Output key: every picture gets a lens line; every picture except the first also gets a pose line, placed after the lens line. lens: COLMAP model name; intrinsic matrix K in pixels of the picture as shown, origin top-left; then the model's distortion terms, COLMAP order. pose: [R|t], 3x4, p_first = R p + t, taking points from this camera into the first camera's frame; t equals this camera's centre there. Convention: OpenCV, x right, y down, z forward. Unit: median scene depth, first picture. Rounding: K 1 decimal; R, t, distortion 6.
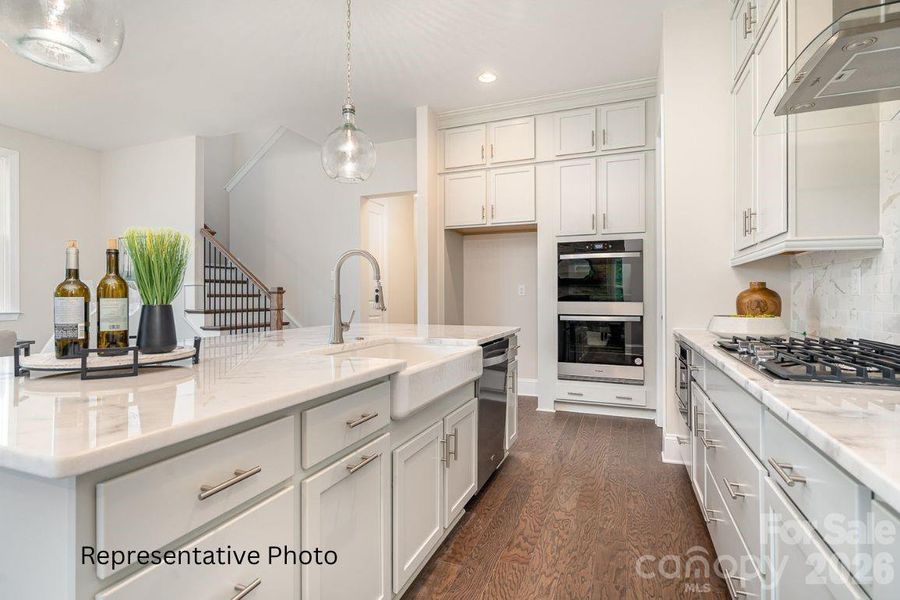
lens RADIAL K [[446.3, 0, 439.0], [0, 446.3, 291.3], [0, 0, 1]] dist [-0.000352, 0.000381]
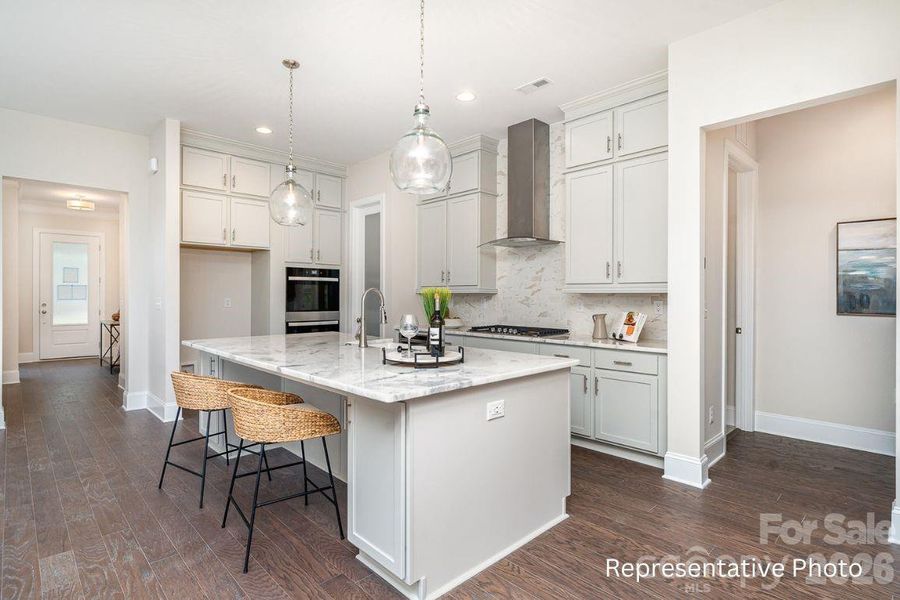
lens RADIAL K [[447.7, 0, 442.8], [0, 447.7, 296.0], [0, 0, 1]] dist [-0.000450, 0.000211]
pose [[0.404858, 0.005018, 0.914366, -0.744989], [-0.009767, 0.999952, -0.001164, -0.027217], [-0.914327, -0.008459, 0.404888, 0.051002]]
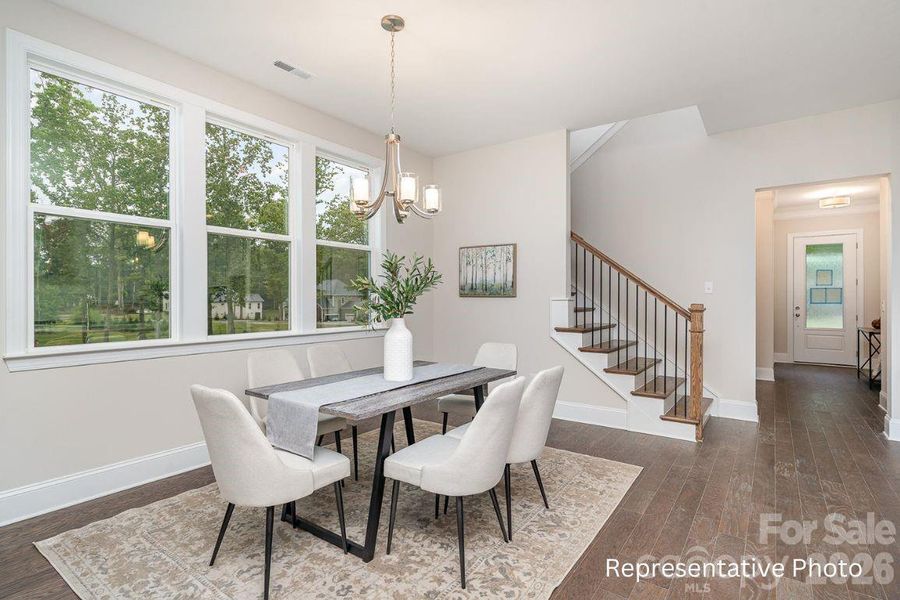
lens RADIAL K [[447.7, 0, 442.8], [0, 447.7, 296.0], [0, 0, 1]] dist [-0.000450, 0.000211]
pose [[0.968314, 0.005164, -0.249681, -0.695986], [-0.004492, 0.999985, 0.003261, -0.026983], [0.249694, -0.002036, 0.968323, 0.111589]]
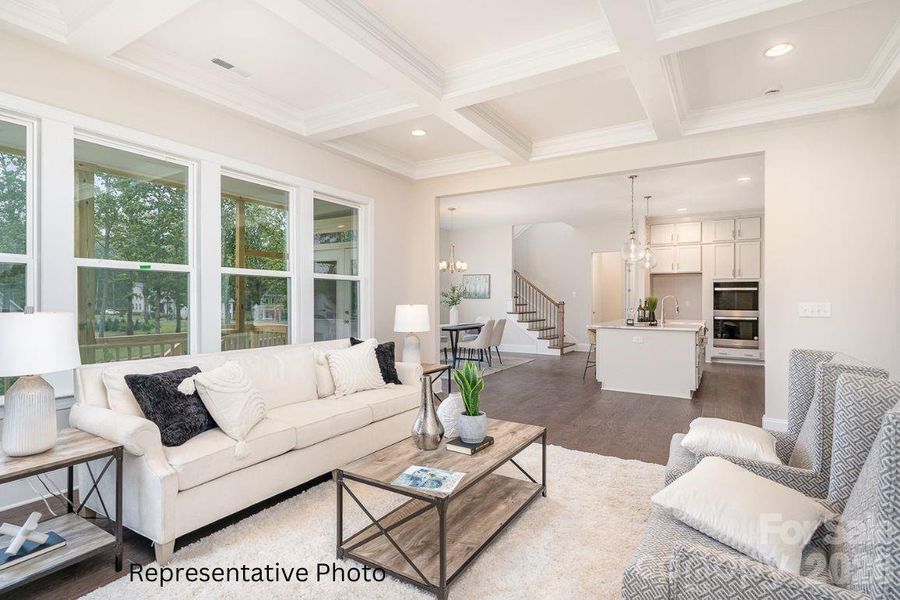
lens RADIAL K [[447.7, 0, 442.8], [0, 447.7, 296.0], [0, 0, 1]] dist [-0.000450, 0.000211]
pose [[0.985606, 0.006578, -0.168933, -0.633834], [-0.006233, 0.999977, 0.002573, -0.041258], [0.168946, -0.001483, 0.985624, -1.294090]]
